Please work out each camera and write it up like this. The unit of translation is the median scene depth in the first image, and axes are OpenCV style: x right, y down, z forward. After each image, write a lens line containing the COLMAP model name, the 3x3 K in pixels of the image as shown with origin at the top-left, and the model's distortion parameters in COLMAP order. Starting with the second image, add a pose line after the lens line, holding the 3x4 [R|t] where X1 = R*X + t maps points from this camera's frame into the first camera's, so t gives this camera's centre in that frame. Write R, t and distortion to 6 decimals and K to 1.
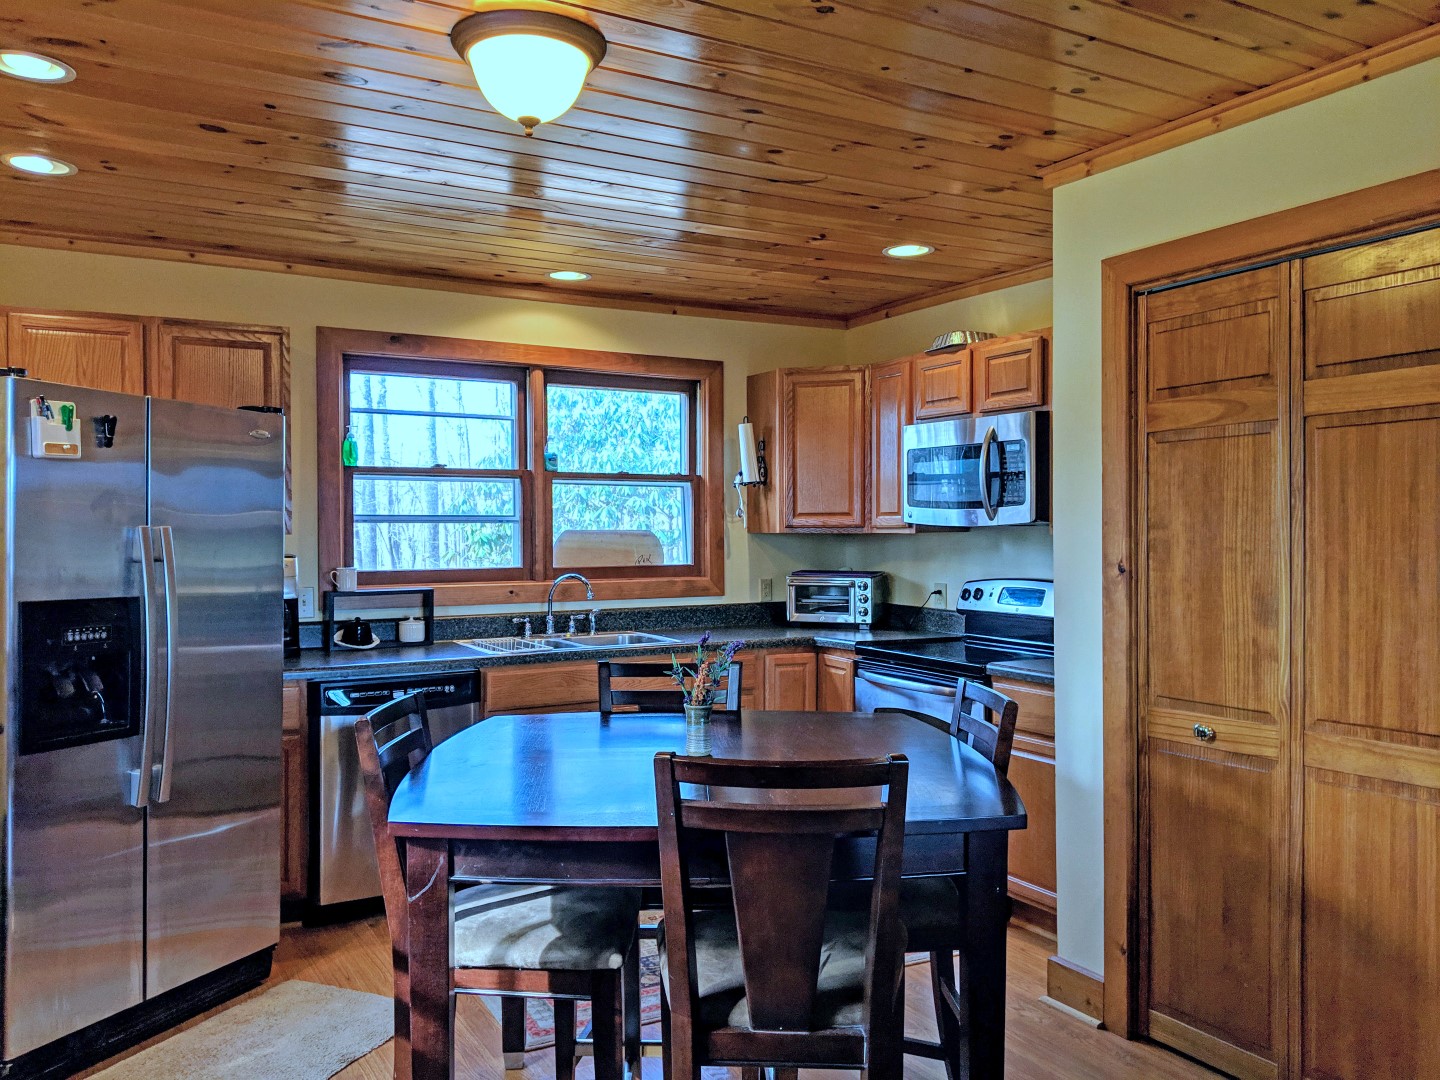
lens RADIAL K [[1141.5, 0, 729.9], [0, 1141.5, 543.4], [0, 0, 1]] dist [0.043217, -0.076561]
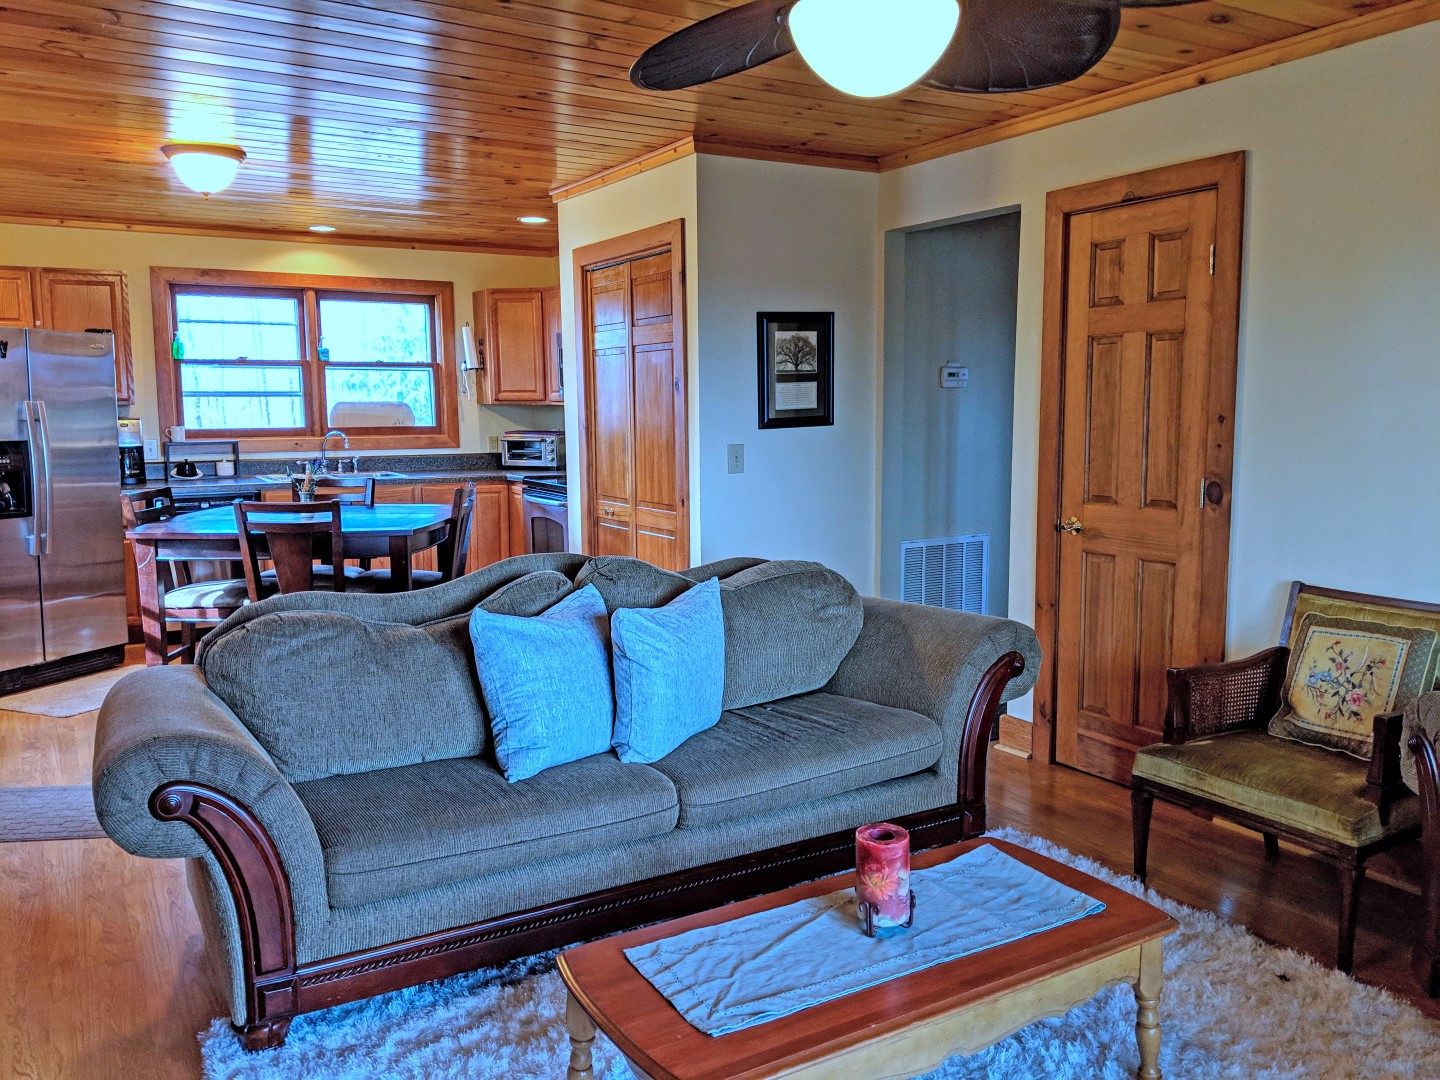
lens RADIAL K [[1141.5, 0, 707.2], [0, 1141.5, 530.3], [0, 0, 1]] dist [0.043217, -0.076561]
pose [[0.999877, -0.001531, 0.015620, 0.317018], [-0.000100, 0.994589, 0.103886, -0.000397], [-0.015695, -0.103875, 0.994466, -0.499098]]
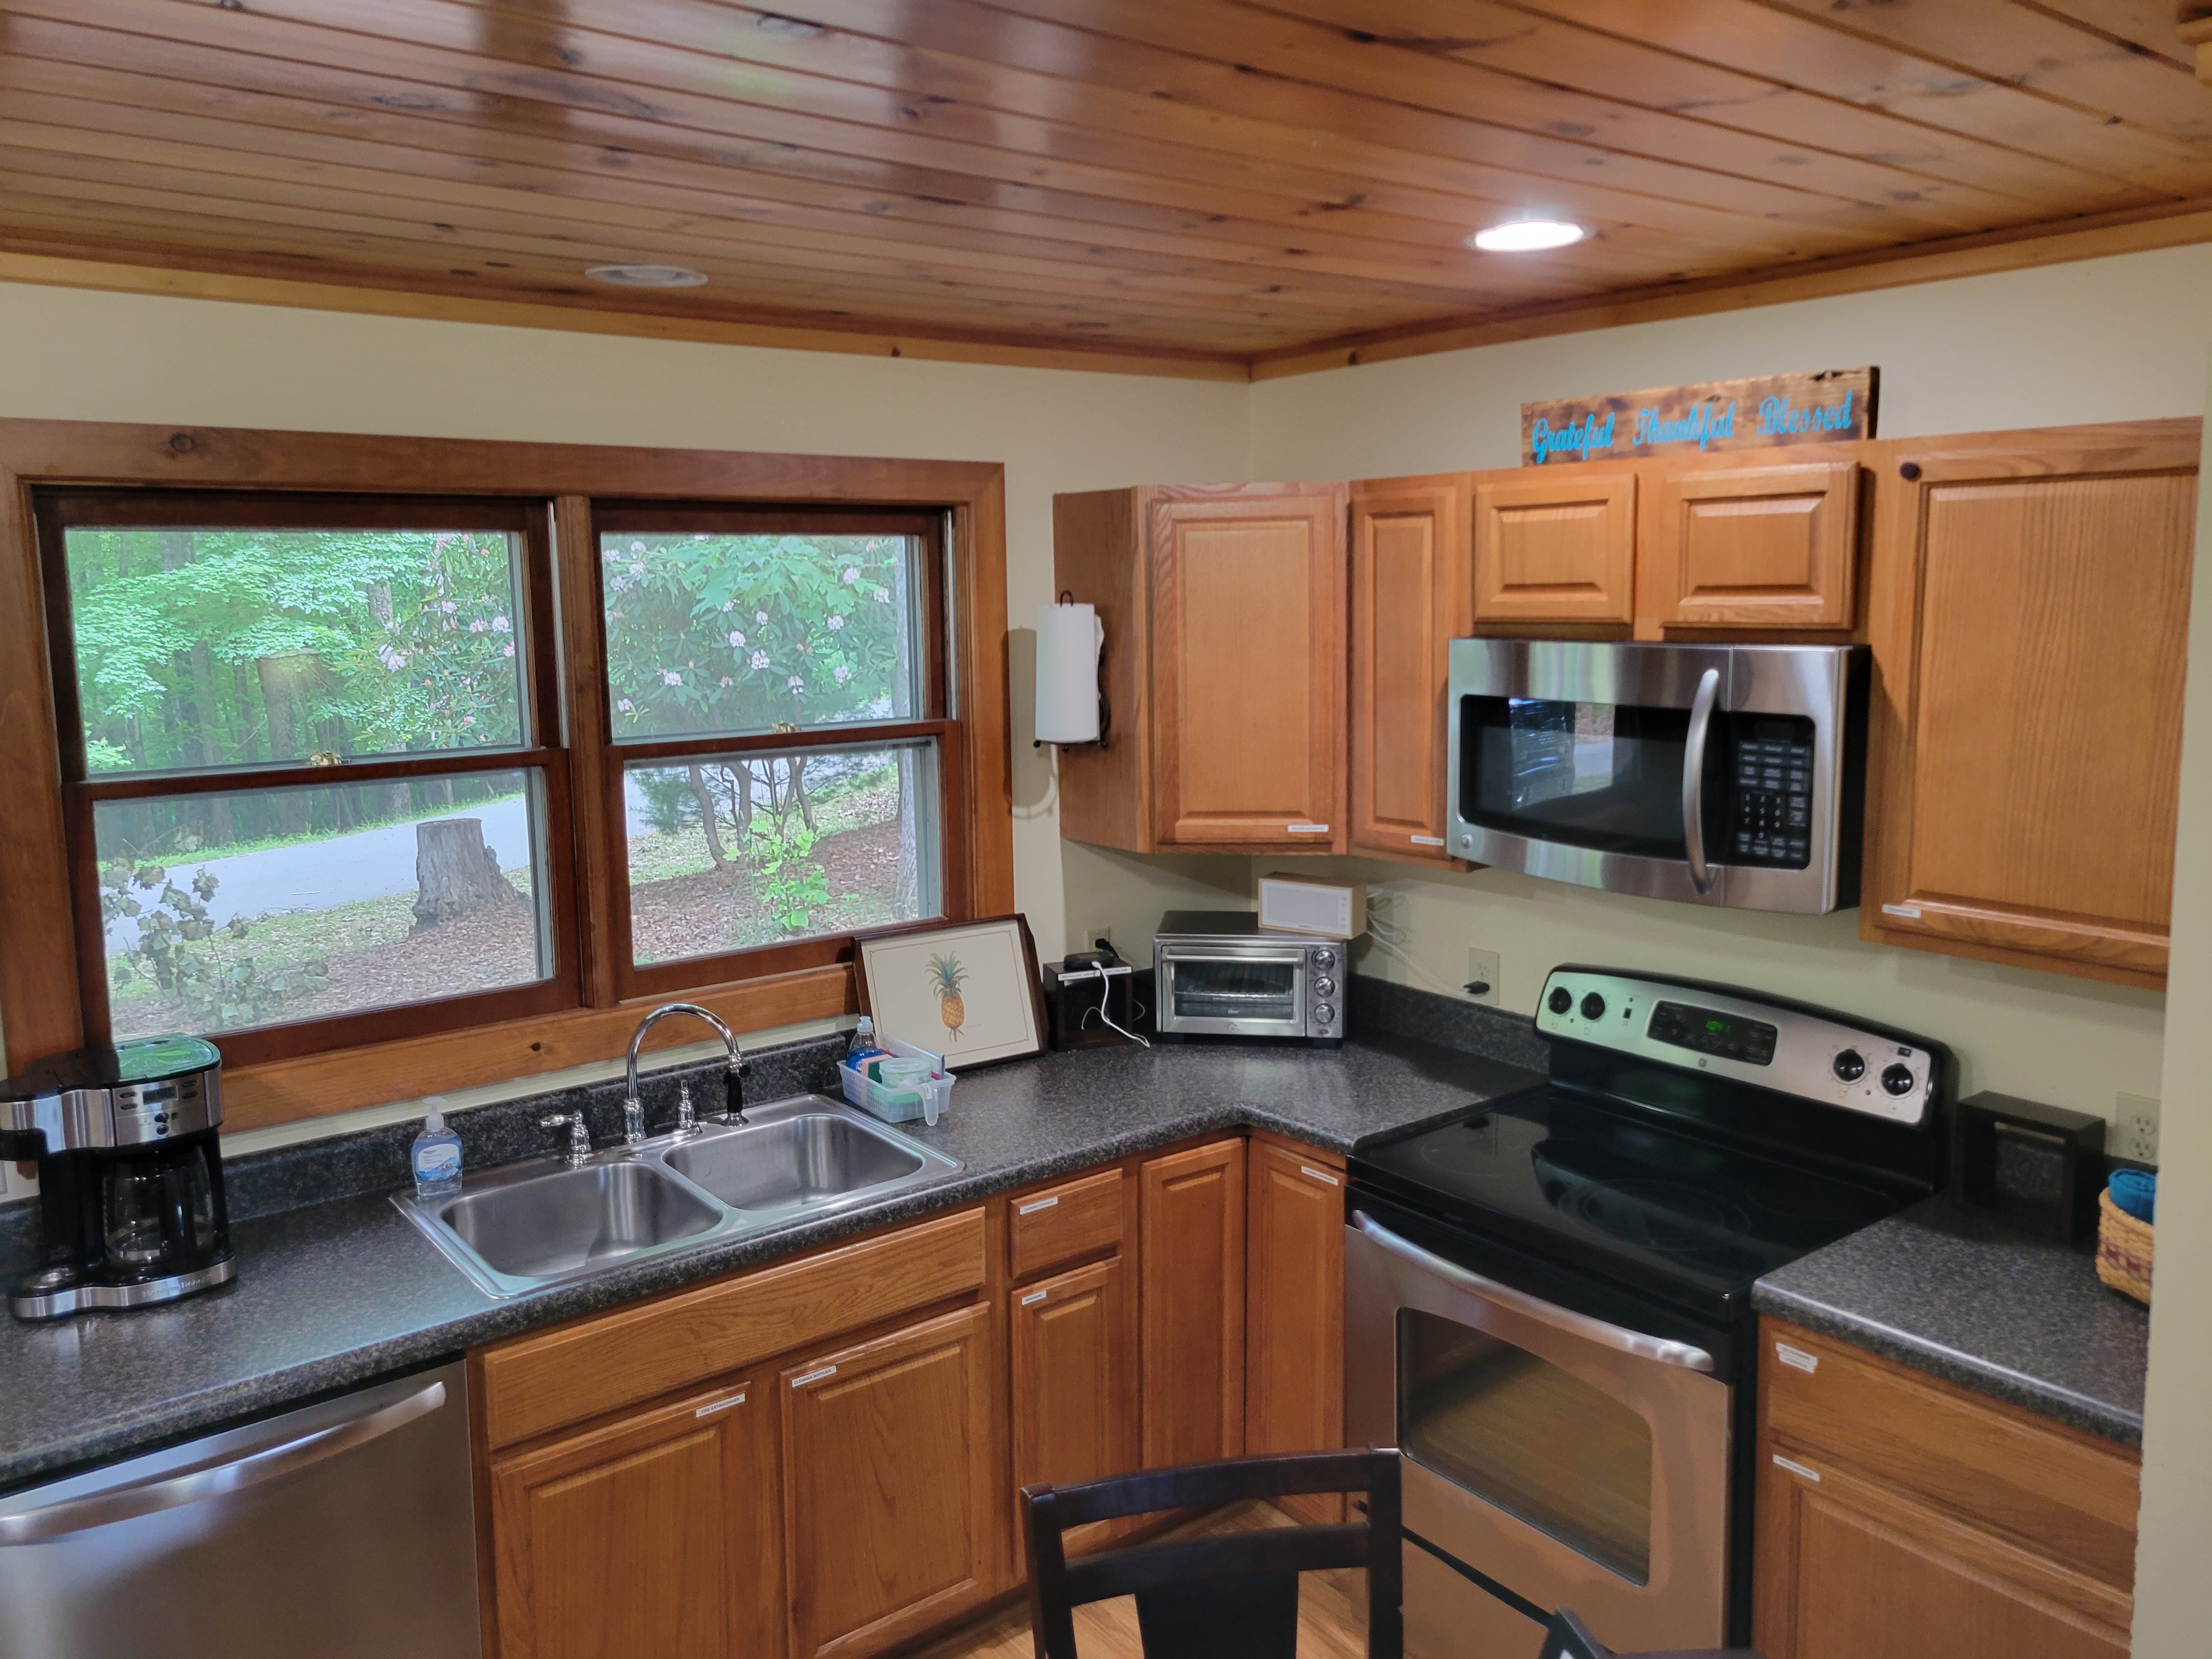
lens RADIAL K [[1679.2, 0, 1114.6], [0, 1679.2, 831.7], [0, 0, 1]] dist [0.056800, -0.003663]
pose [[0.990146, -0.027110, 0.137388, -0.062995], [0.009315, 0.991660, 0.128548, -0.111902], [-0.139727, -0.126002, 0.982140, 0.365869]]
